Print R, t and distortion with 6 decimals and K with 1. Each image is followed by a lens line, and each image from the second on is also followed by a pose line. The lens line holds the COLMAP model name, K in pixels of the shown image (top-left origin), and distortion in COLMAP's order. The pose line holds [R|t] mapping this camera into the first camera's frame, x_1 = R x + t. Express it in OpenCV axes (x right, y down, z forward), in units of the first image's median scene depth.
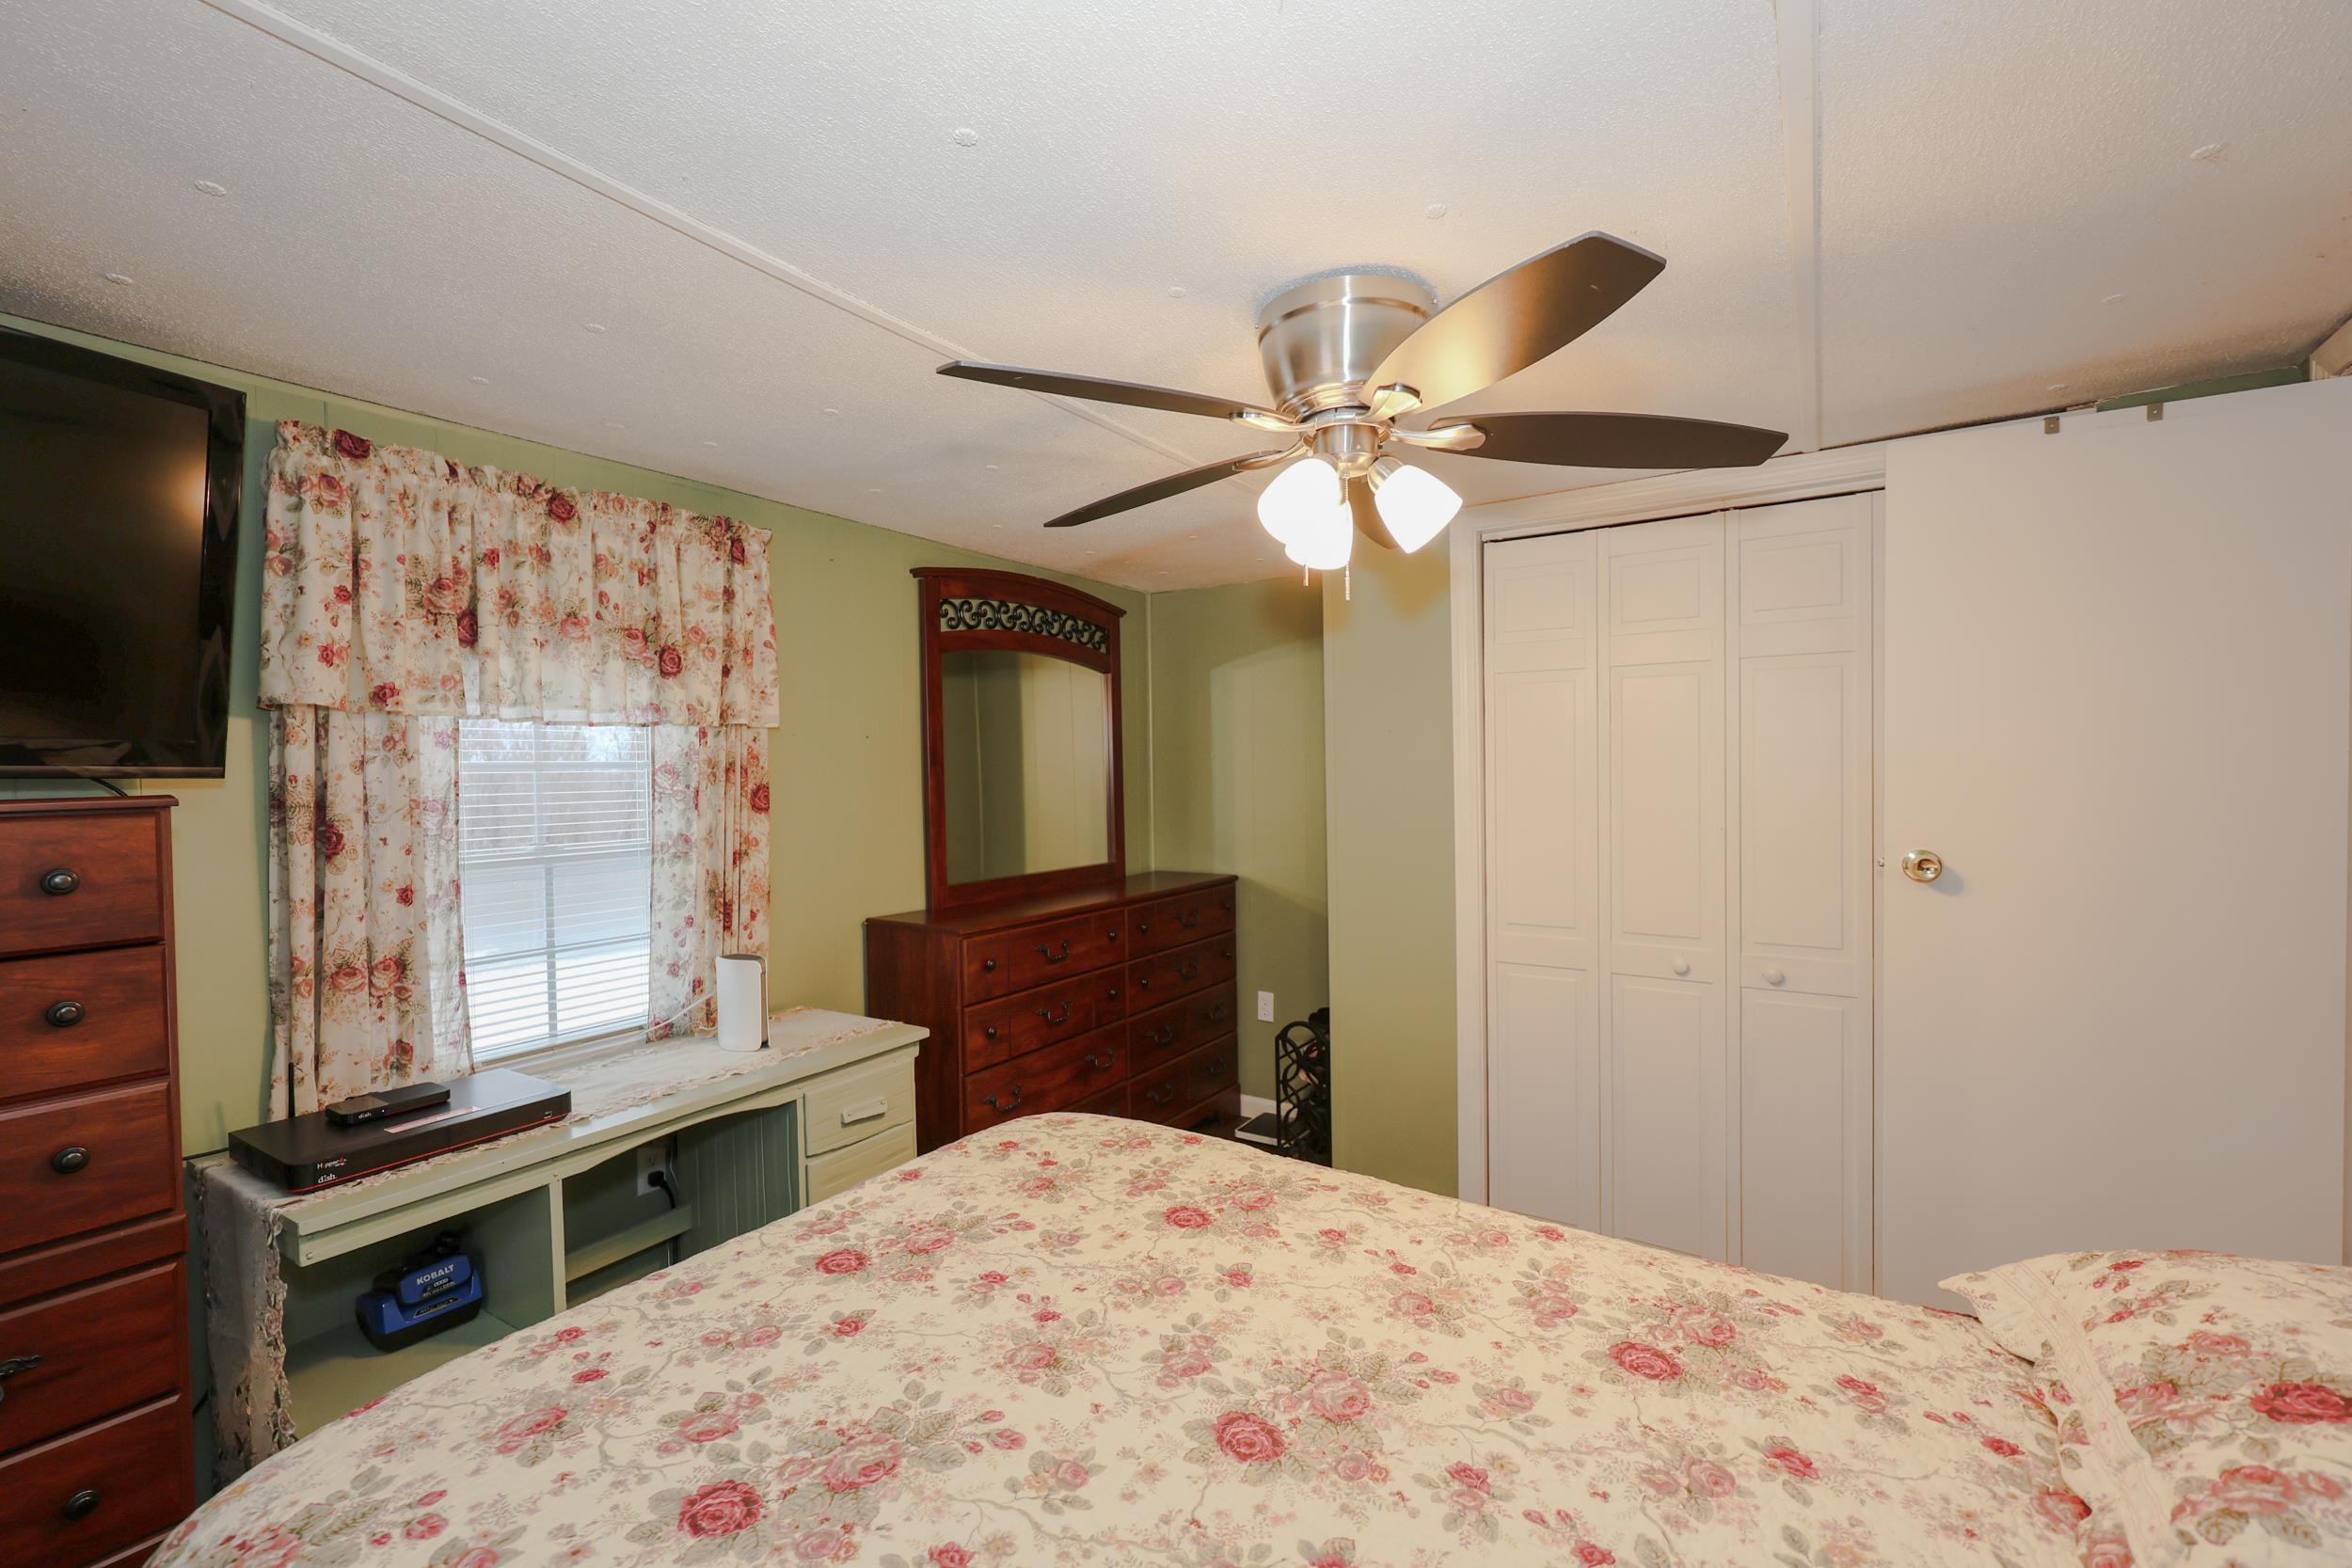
lens RADIAL K [[981.9, 0, 1162.1], [0, 981.9, 791.4], [0, 0, 1]] dist [-0.000807, -0.000489]
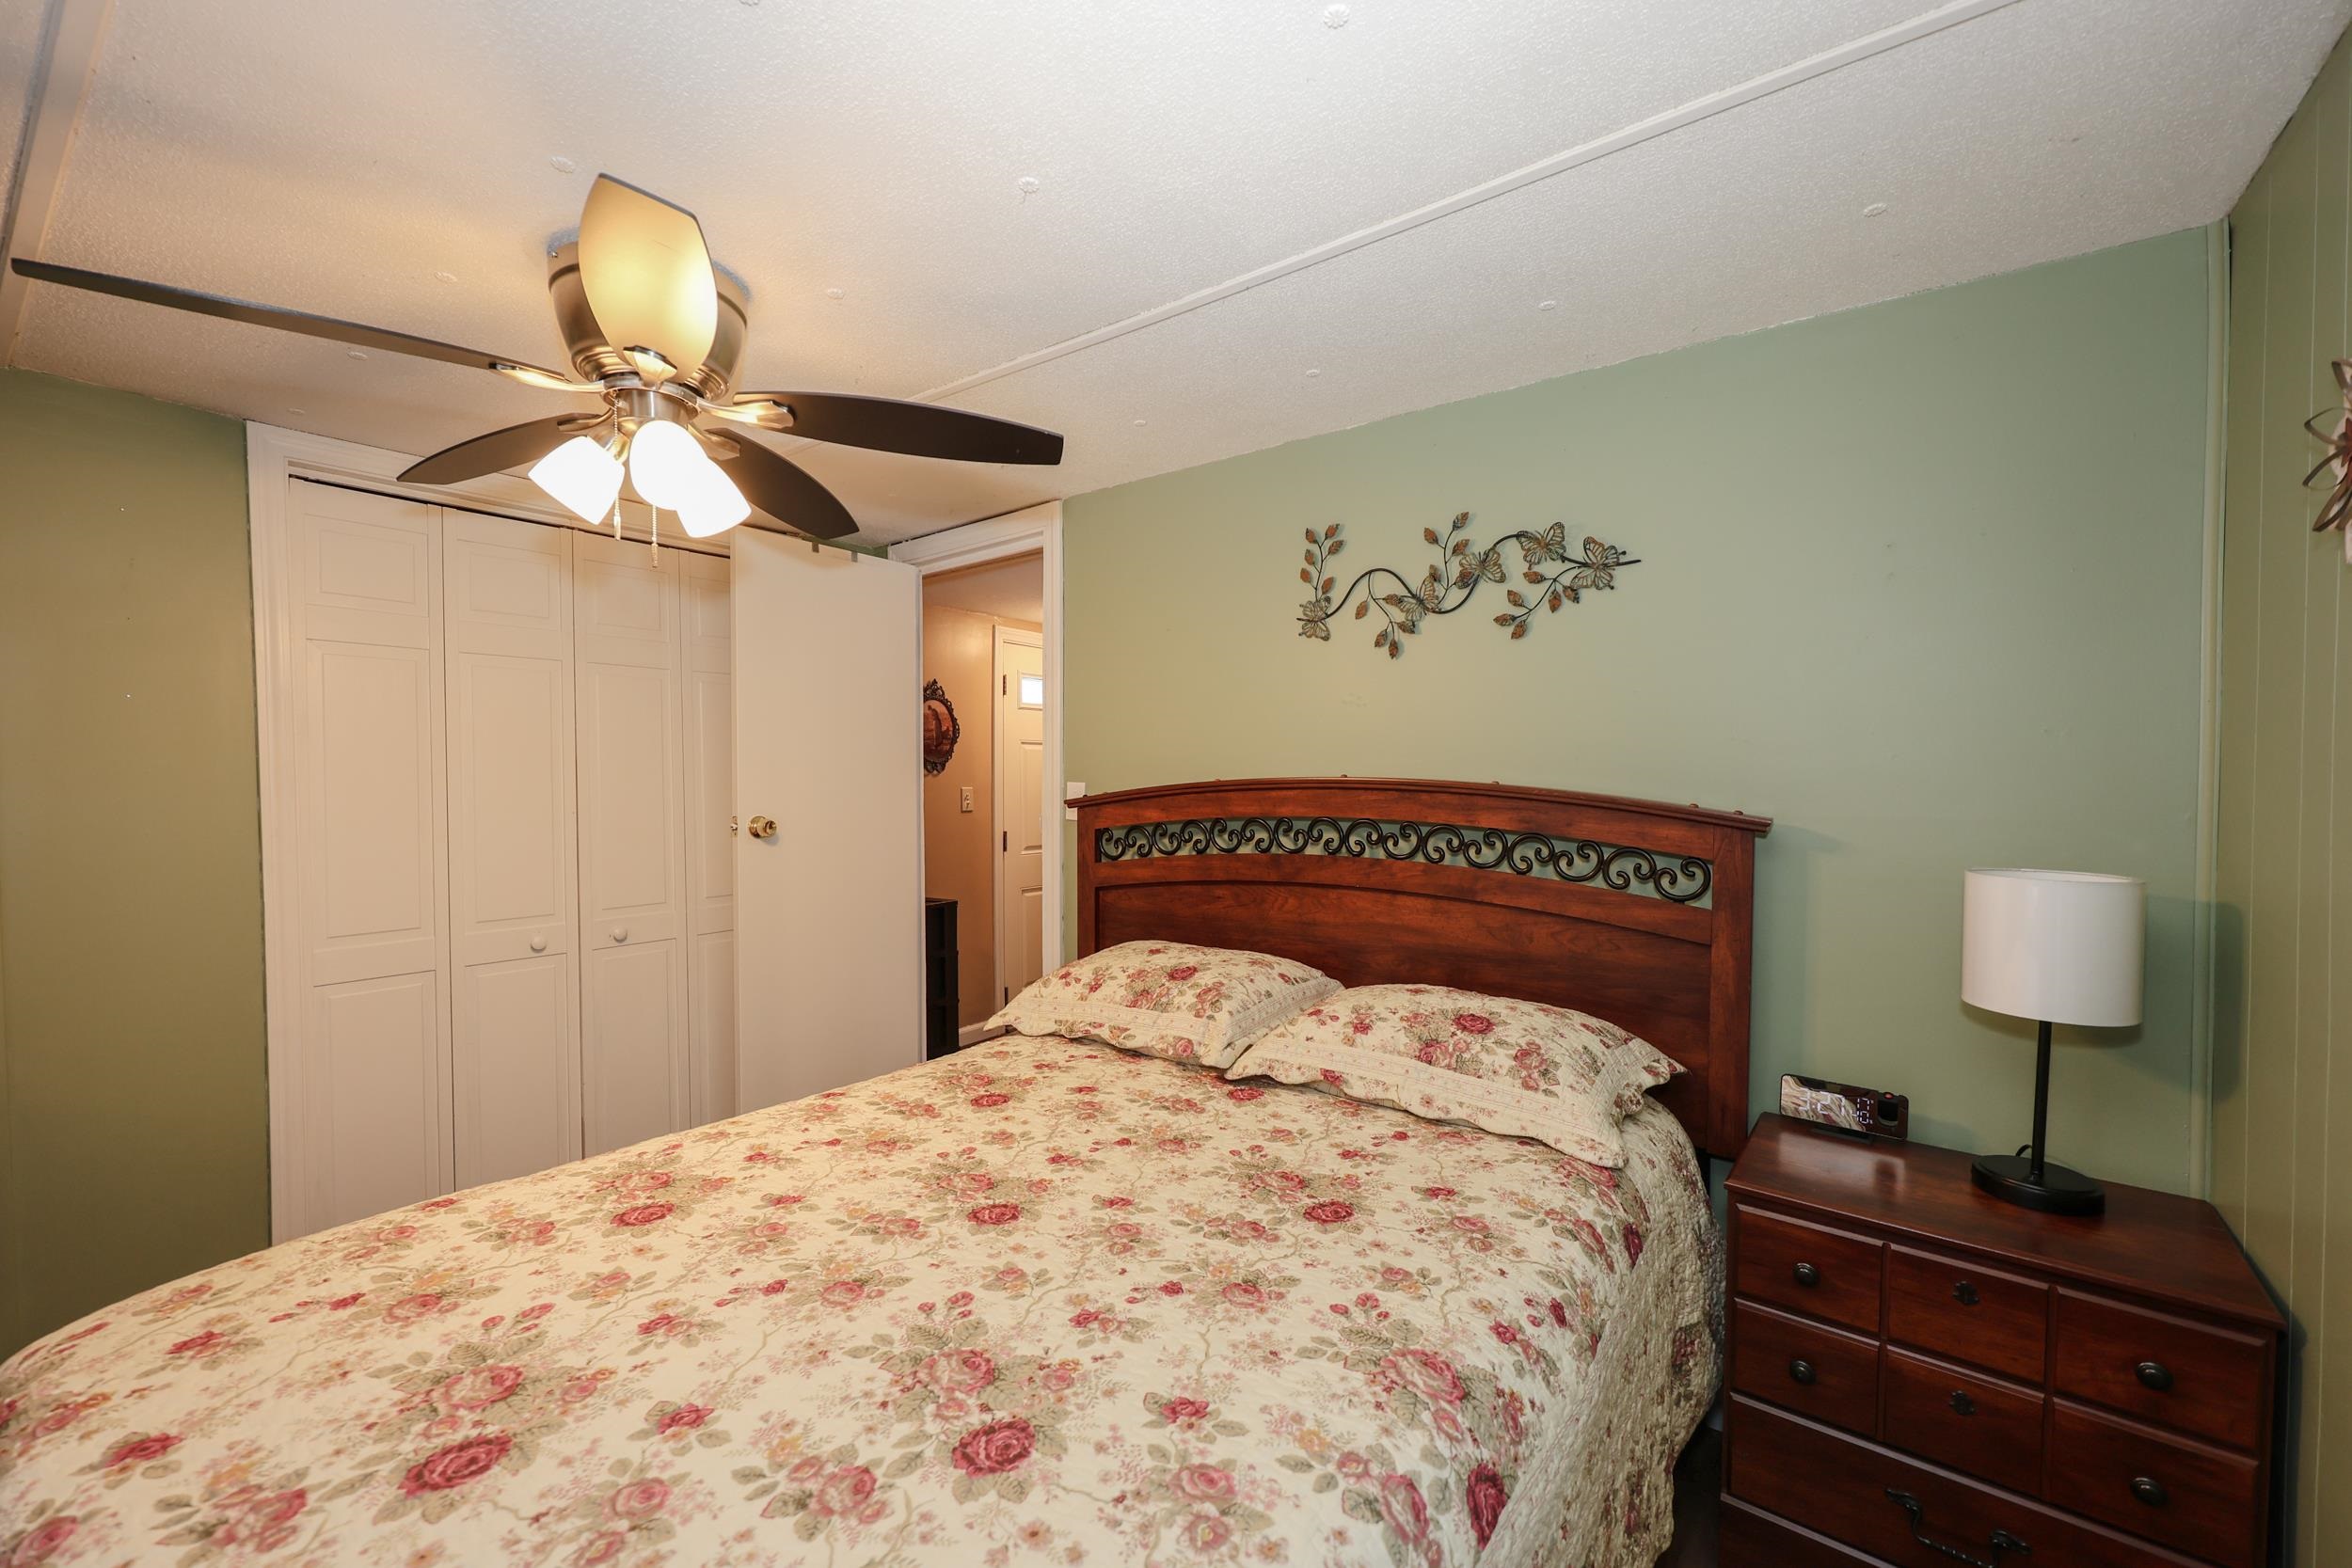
lens RADIAL K [[981.9, 0, 1162.1], [0, 981.9, 791.4], [0, 0, 1]] dist [-0.000807, -0.000489]
pose [[0.055599, -0.000557, 0.998453, -1.013781], [0.027682, 0.999616, -0.000984, 0.071814], [-0.998069, 0.027694, 0.055593, 0.557416]]
